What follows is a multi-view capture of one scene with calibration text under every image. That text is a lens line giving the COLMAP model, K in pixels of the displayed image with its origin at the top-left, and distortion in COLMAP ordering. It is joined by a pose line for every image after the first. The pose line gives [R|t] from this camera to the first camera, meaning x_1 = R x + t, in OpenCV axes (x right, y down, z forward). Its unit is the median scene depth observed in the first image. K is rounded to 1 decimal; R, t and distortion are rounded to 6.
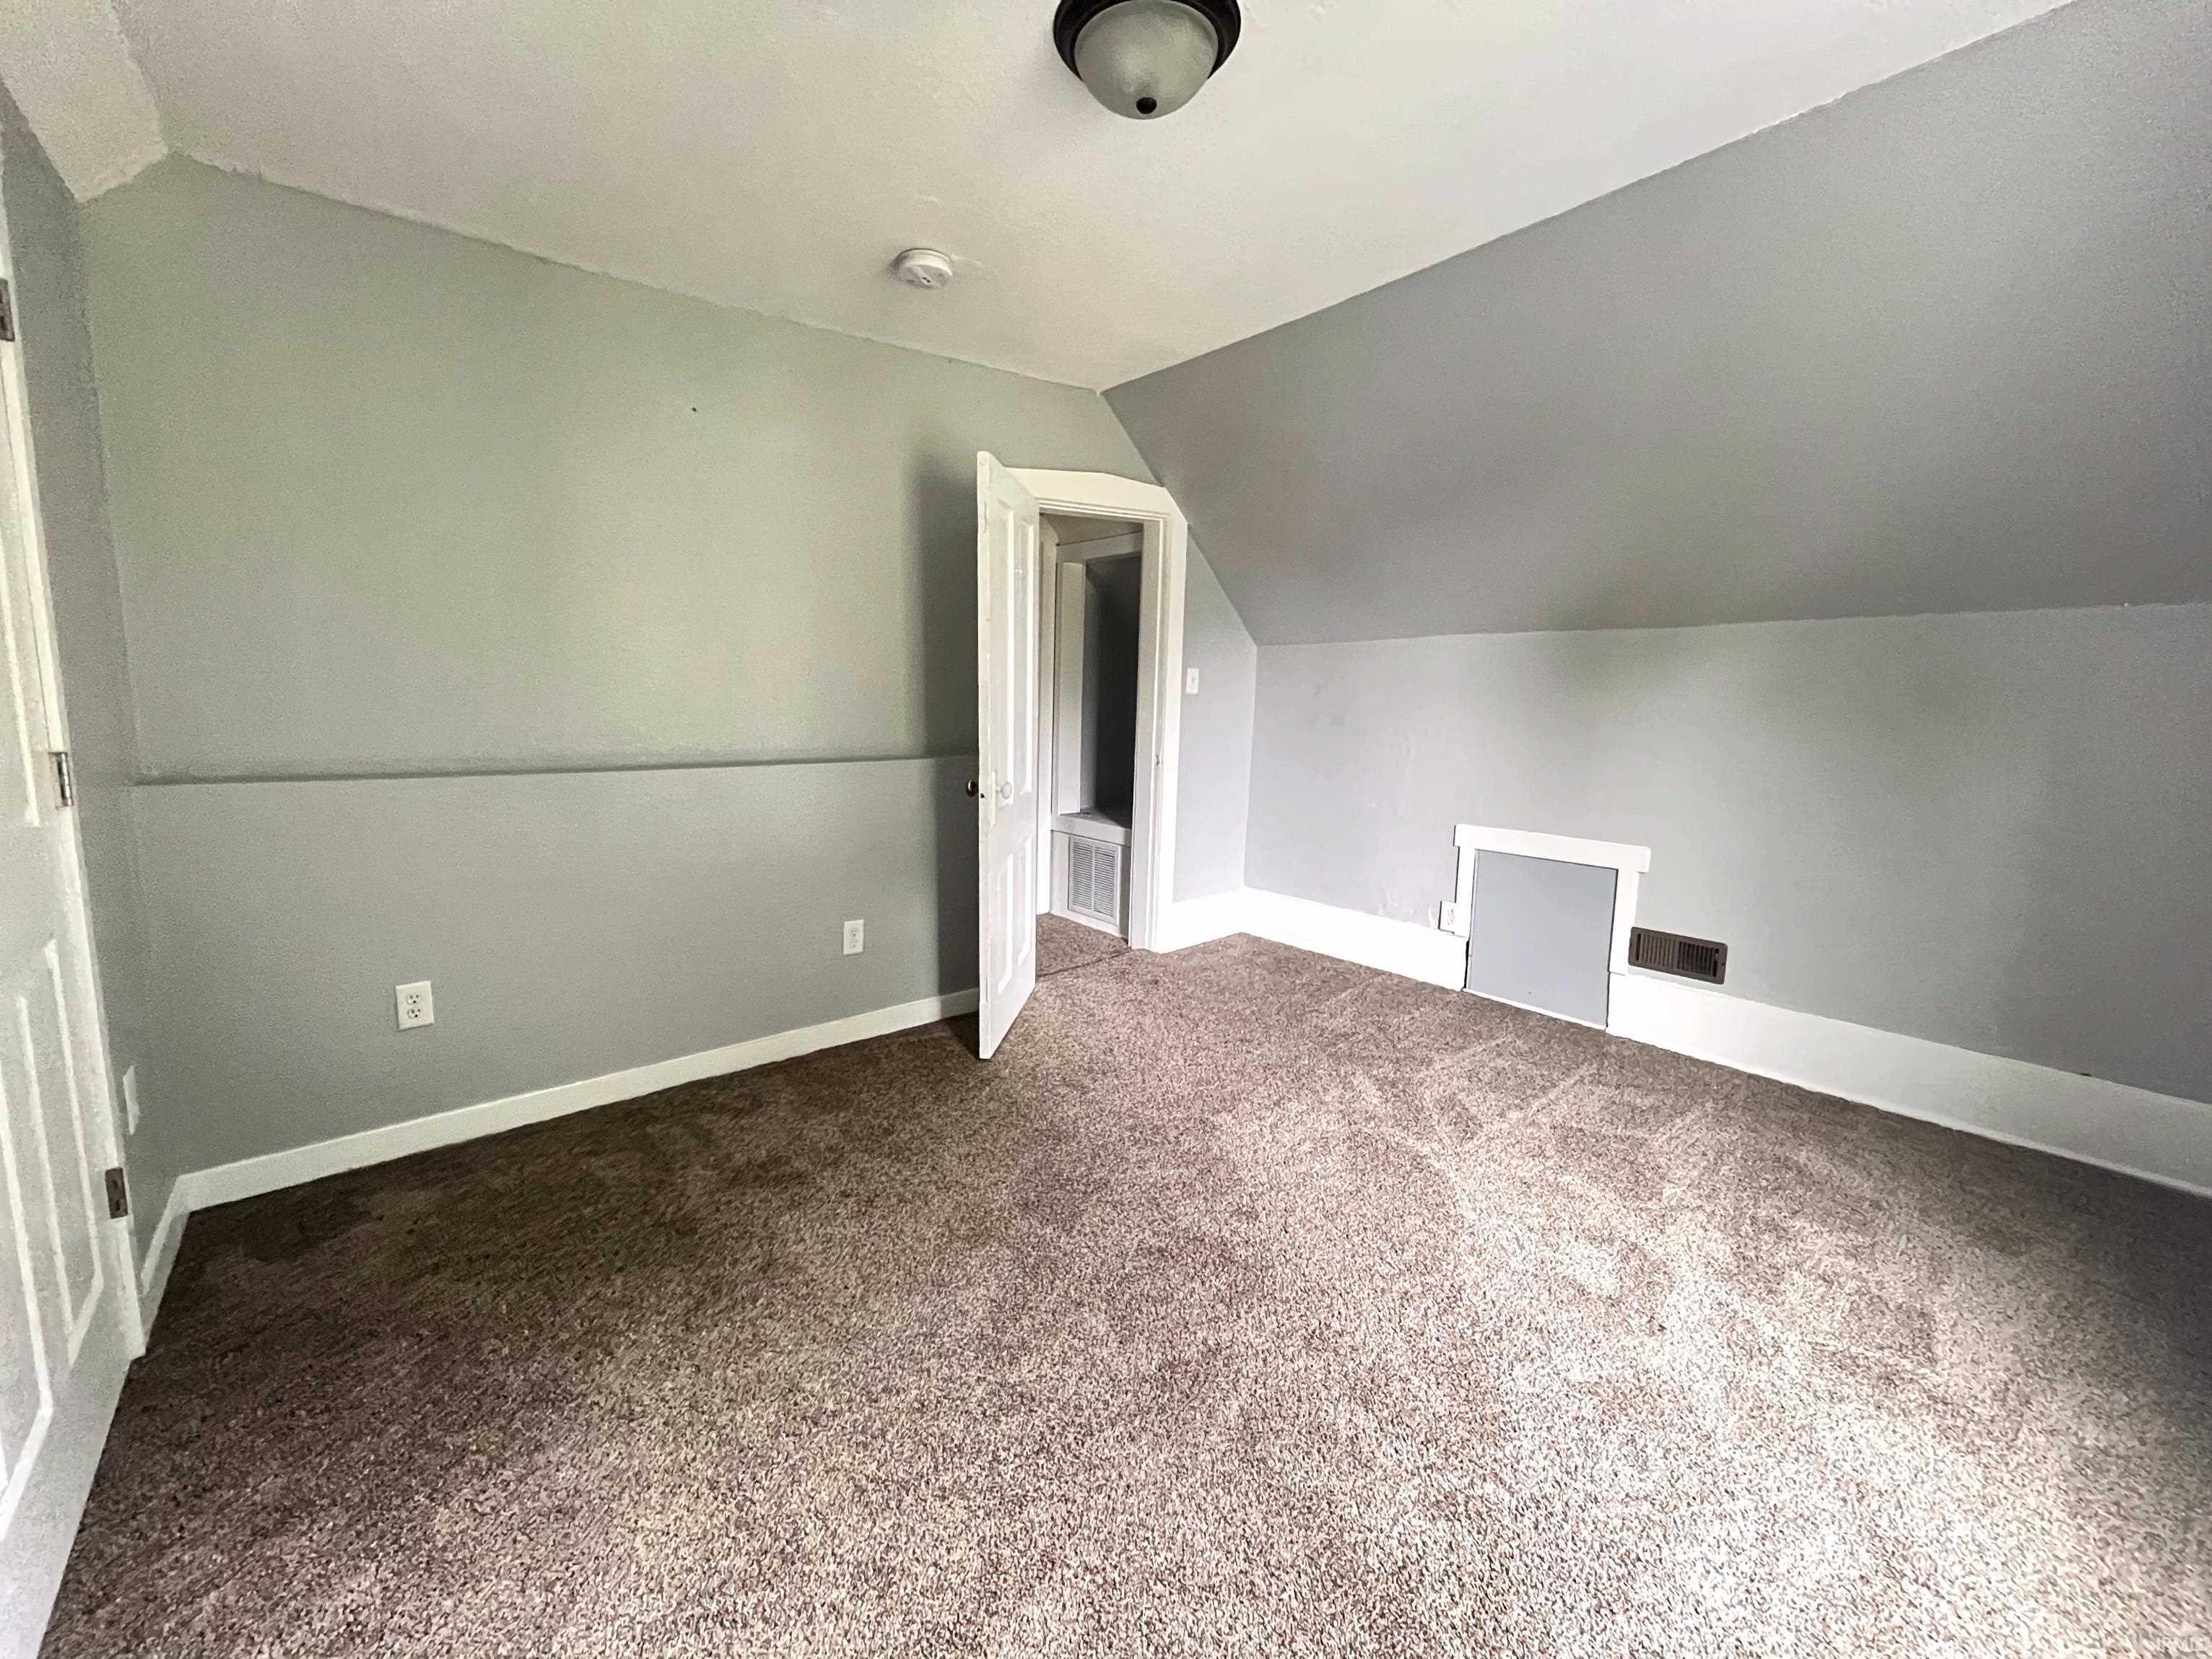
lens RADIAL K [[900.0, 0, 1102.8], [0, 900.0, 823.5], [0, 0, 1]] dist [-0.001394, -0.000305]
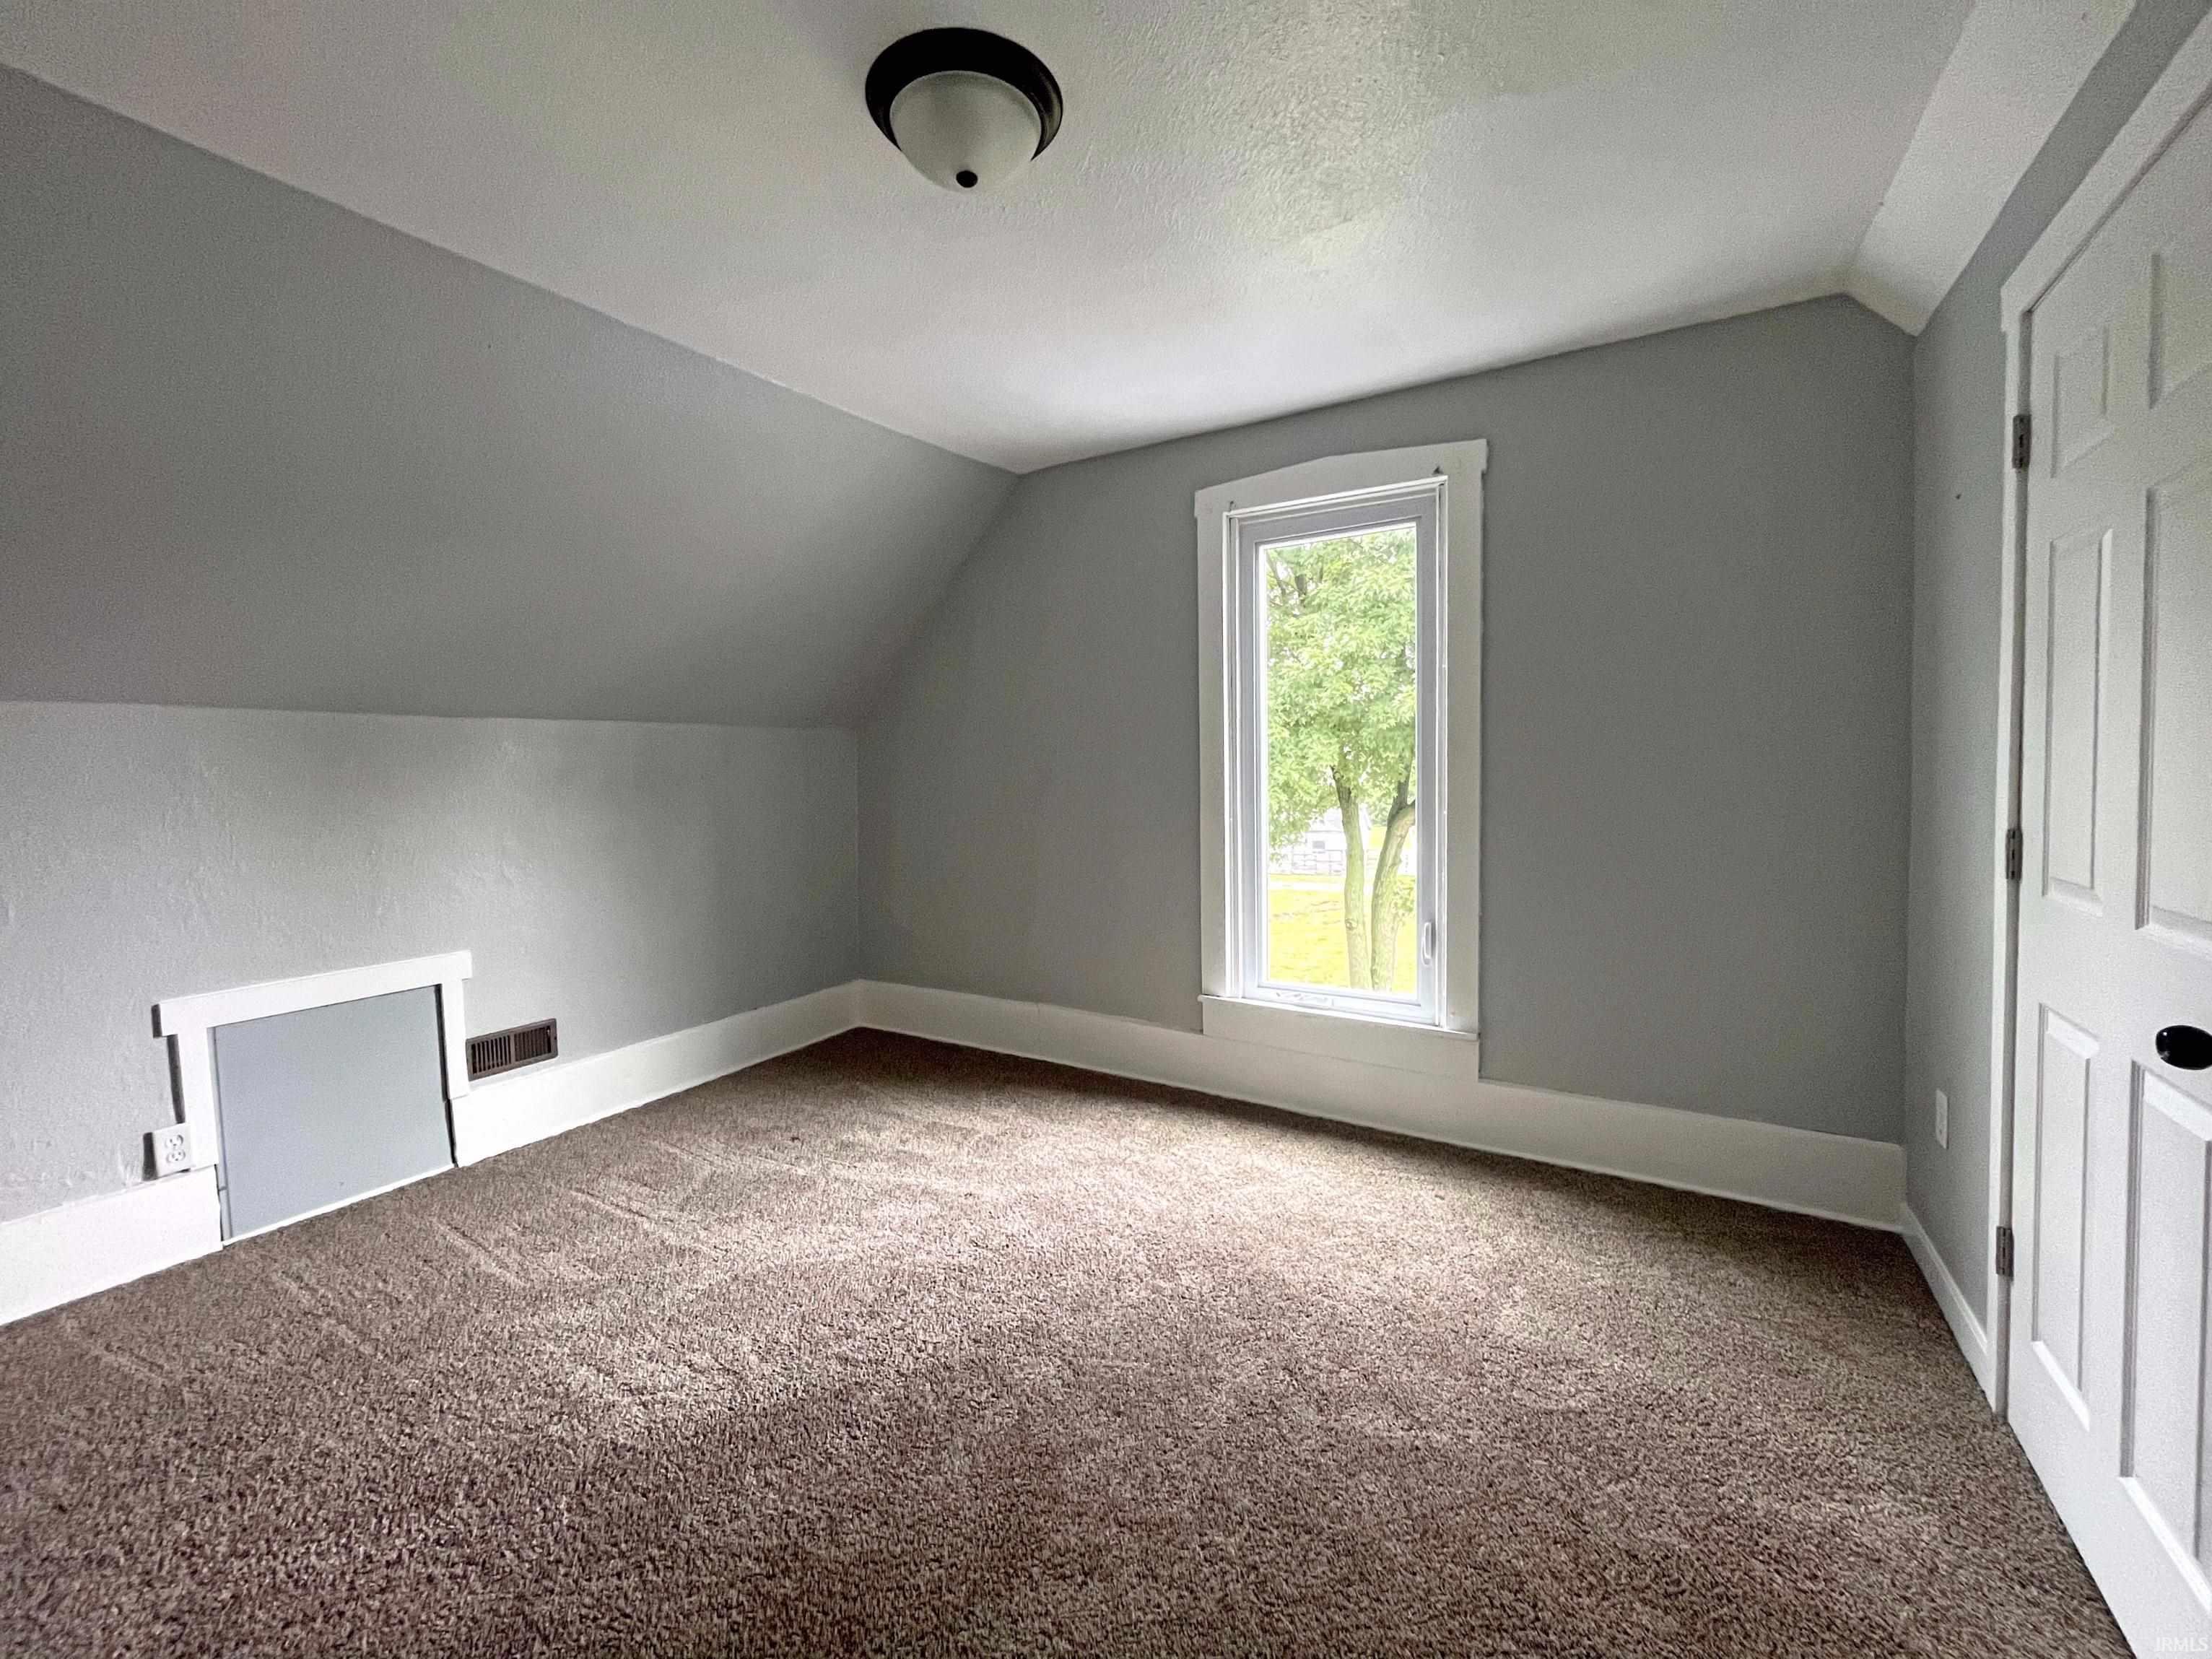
lens RADIAL K [[900.0, 0, 1105.4], [0, 900.0, 818.5], [0, 0, 1]] dist [-0.001394, -0.000305]
pose [[-0.340736, -0.057742, 0.938384, -0.545186], [0.147041, 0.982556, 0.113852, -0.131044], [-0.928589, 0.176774, -0.326301, 0.748141]]
